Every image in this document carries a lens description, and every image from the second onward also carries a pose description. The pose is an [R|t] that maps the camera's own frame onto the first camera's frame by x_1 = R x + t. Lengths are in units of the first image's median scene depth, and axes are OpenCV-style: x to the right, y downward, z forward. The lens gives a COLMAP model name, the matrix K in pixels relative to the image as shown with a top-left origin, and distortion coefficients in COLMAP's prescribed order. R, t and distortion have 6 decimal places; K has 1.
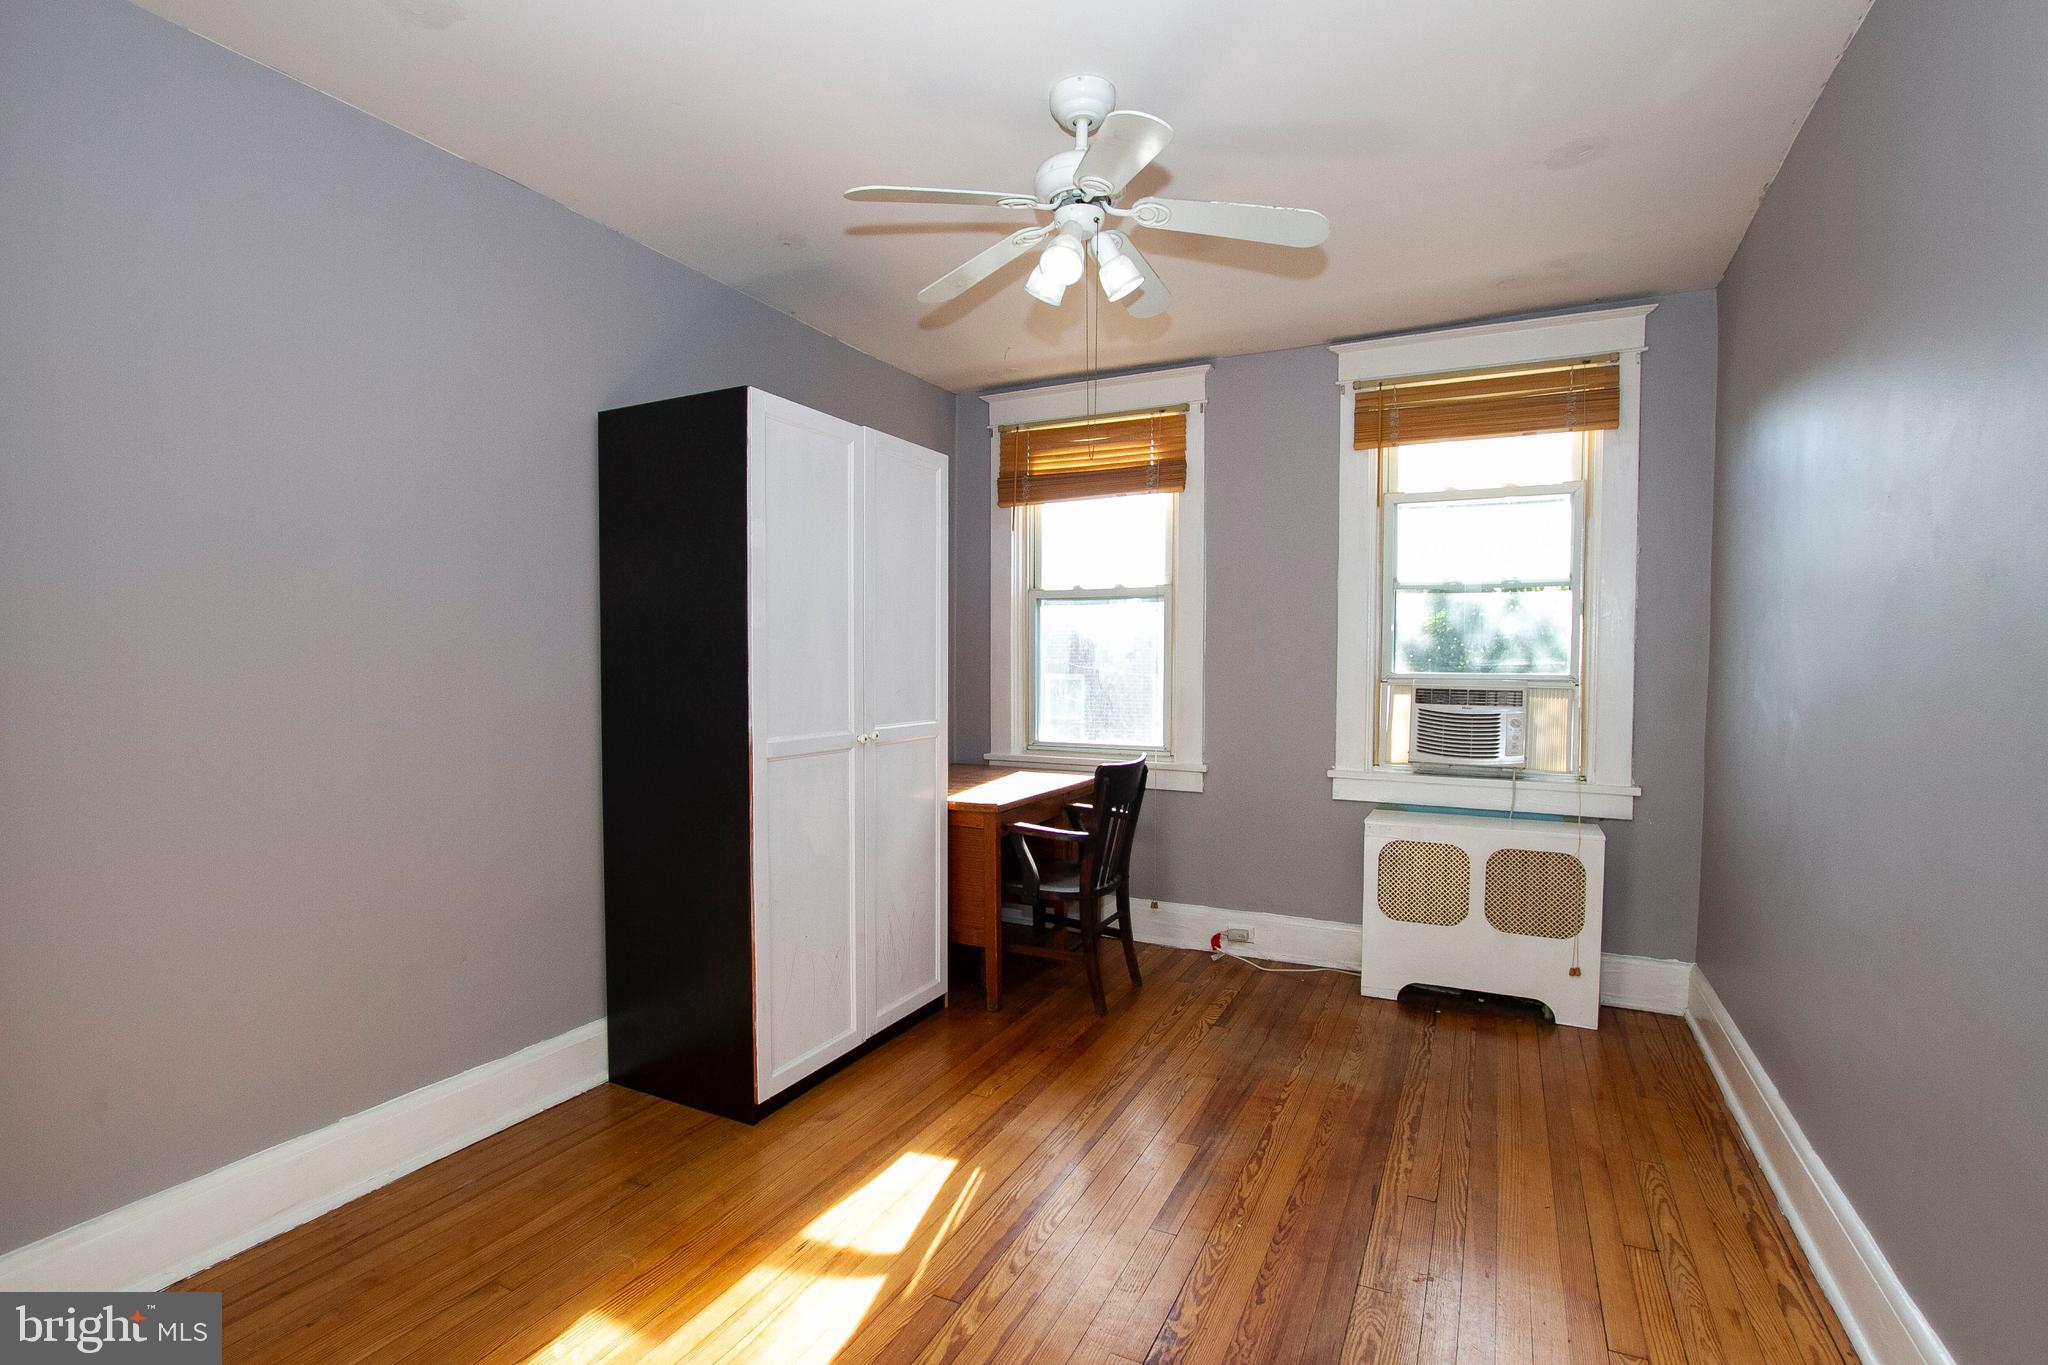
lens RADIAL K [[1013.8, 0, 1024.0], [0, 1013.8, 682.5], [0, 0, 1]] dist [-0.036072, 0.011447]
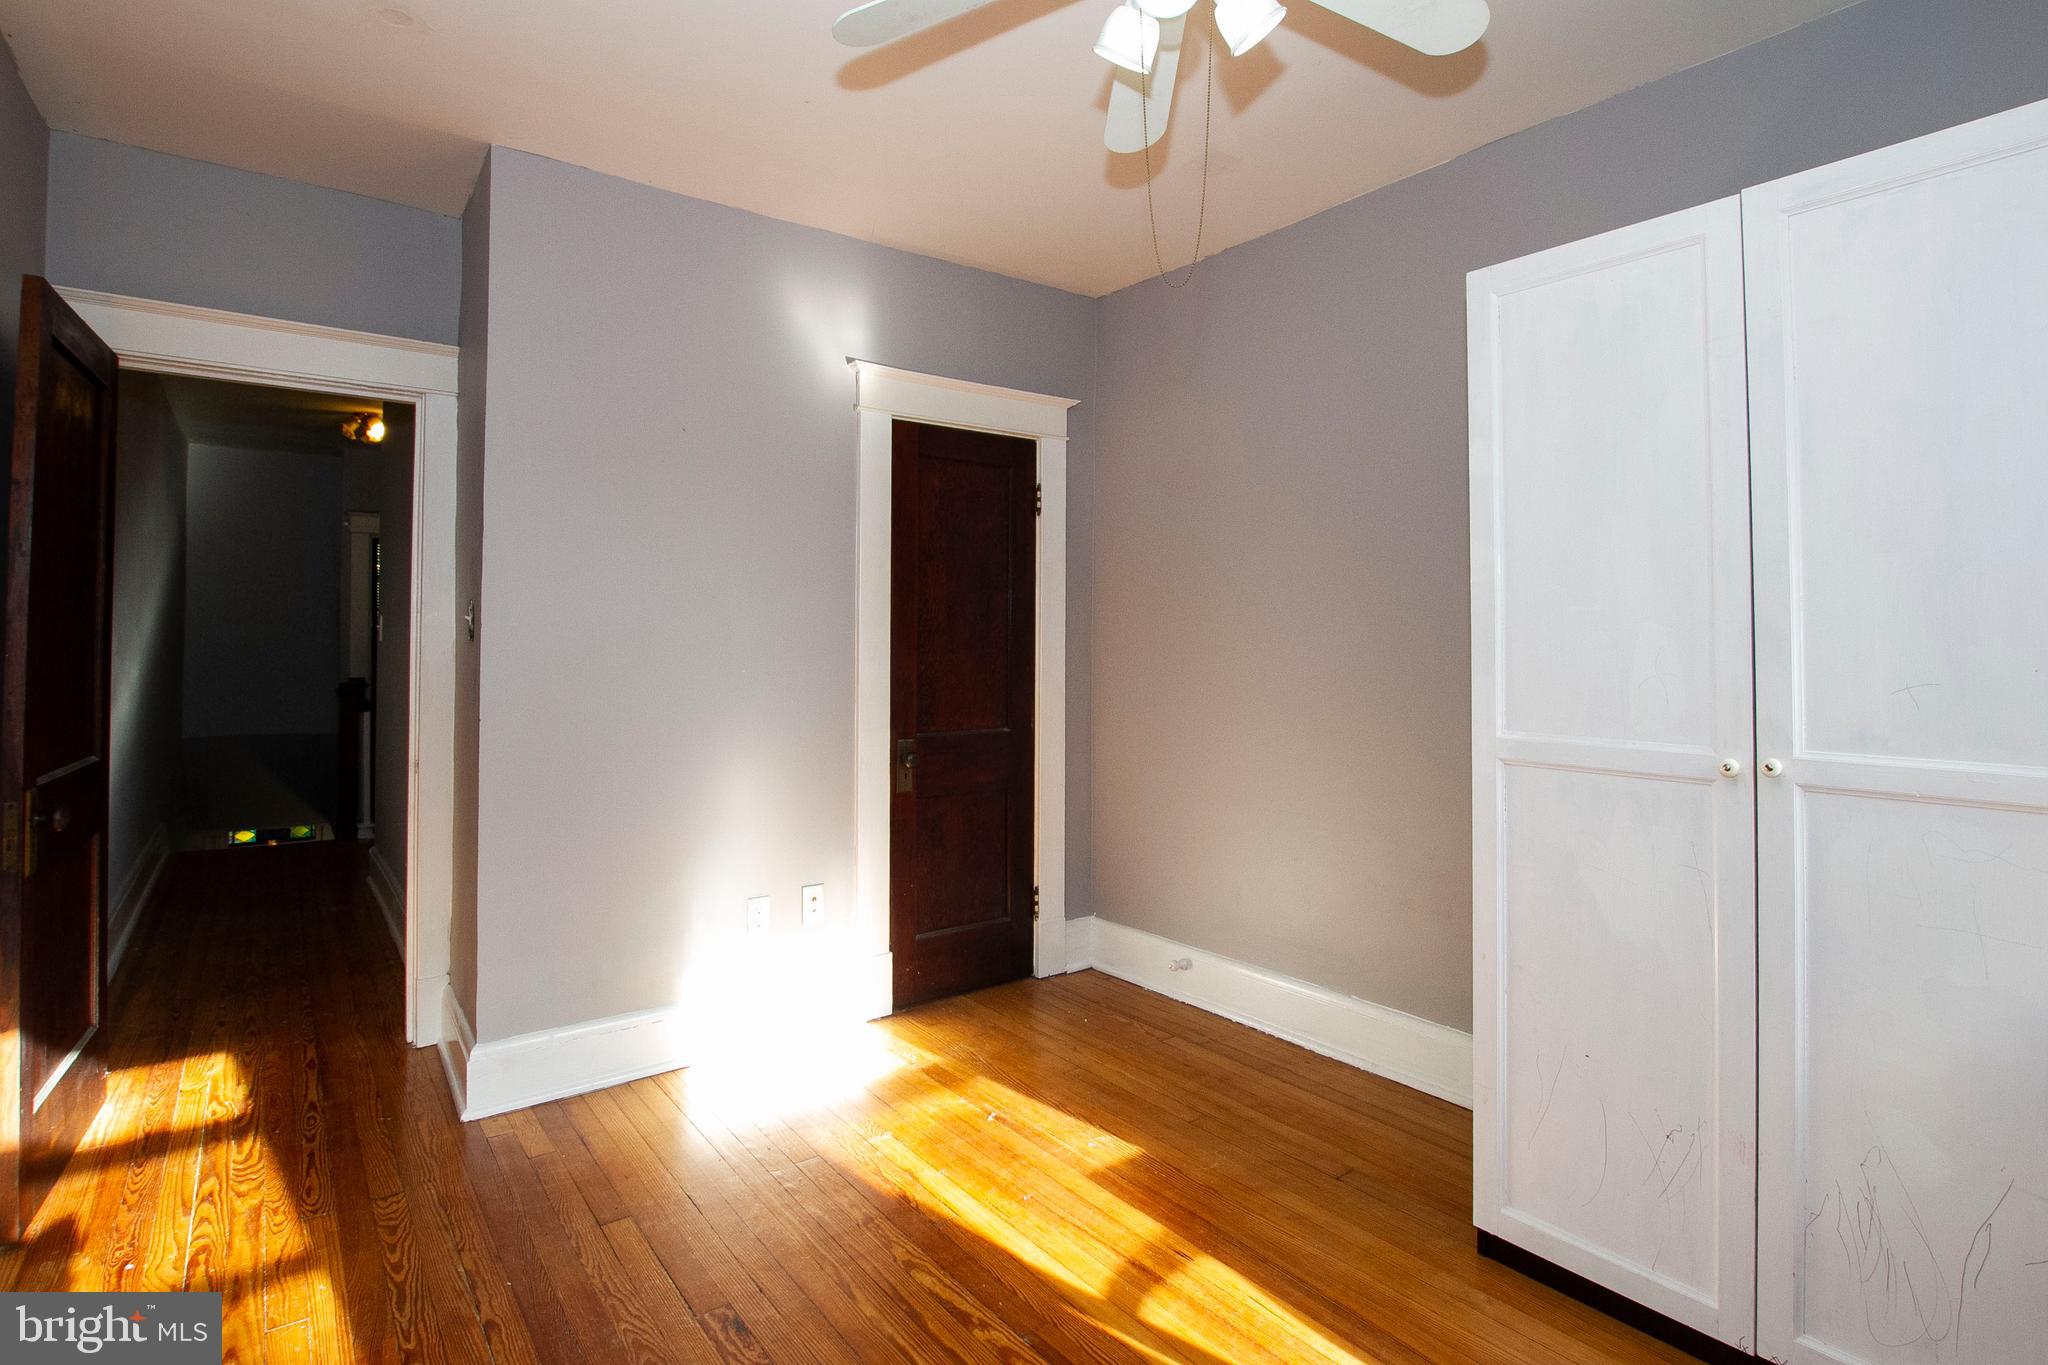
lens RADIAL K [[1013.8, 0, 1024.0], [0, 1013.8, 682.5], [0, 0, 1]] dist [-0.036072, 0.011447]
pose [[-0.484934, 0.026494, -0.874149, 0.621625], [-0.013554, 0.999193, 0.037802, -0.001488], [0.874446, 0.030180, -0.484184, 1.249779]]
